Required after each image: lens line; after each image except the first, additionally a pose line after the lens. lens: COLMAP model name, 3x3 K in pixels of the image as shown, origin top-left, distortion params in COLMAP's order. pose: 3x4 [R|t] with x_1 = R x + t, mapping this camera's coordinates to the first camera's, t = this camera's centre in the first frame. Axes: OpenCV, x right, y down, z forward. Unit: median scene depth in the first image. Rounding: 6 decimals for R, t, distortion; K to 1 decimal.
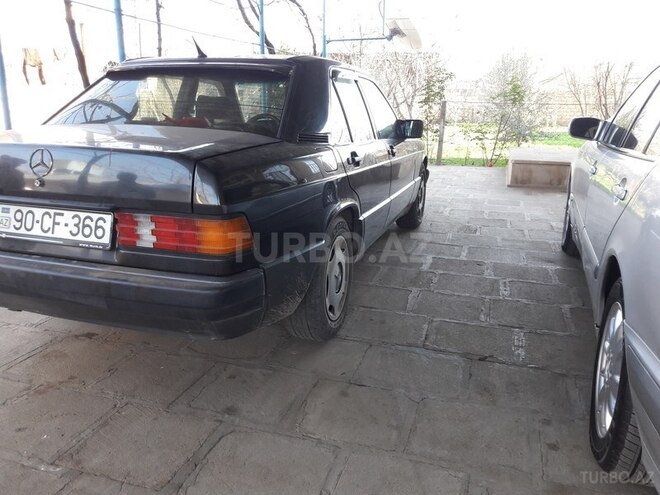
lens RADIAL K [[527.1, 0, 330.0], [0, 527.1, 247.5], [0, 0, 1]] dist [0.057321, -0.121835]
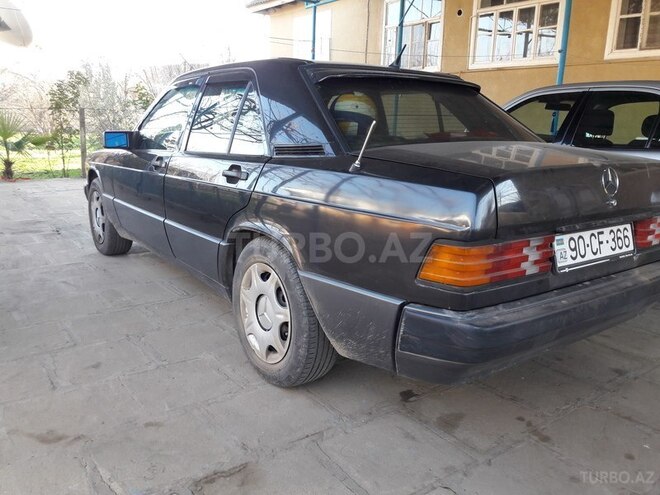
lens RADIAL K [[527.1, 0, 330.0], [0, 527.1, 247.5], [0, 0, 1]] dist [0.057321, -0.121835]
pose [[0.606010, -0.185085, 0.773625, -1.468893], [0.192569, 0.977760, 0.083077, -0.199627], [-0.771796, 0.098631, 0.628175, 0.714172]]
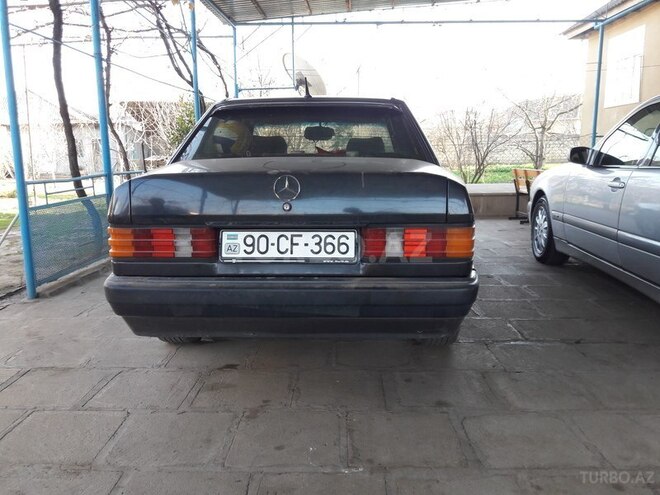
lens RADIAL K [[527.1, 0, 330.0], [0, 527.1, 247.5], [0, 0, 1]] dist [0.057321, -0.121835]
pose [[0.963540, -0.069796, 0.258300, -0.670202], [0.091731, 0.993041, -0.073852, 0.042856], [-0.251348, 0.094854, 0.963238, -0.039535]]
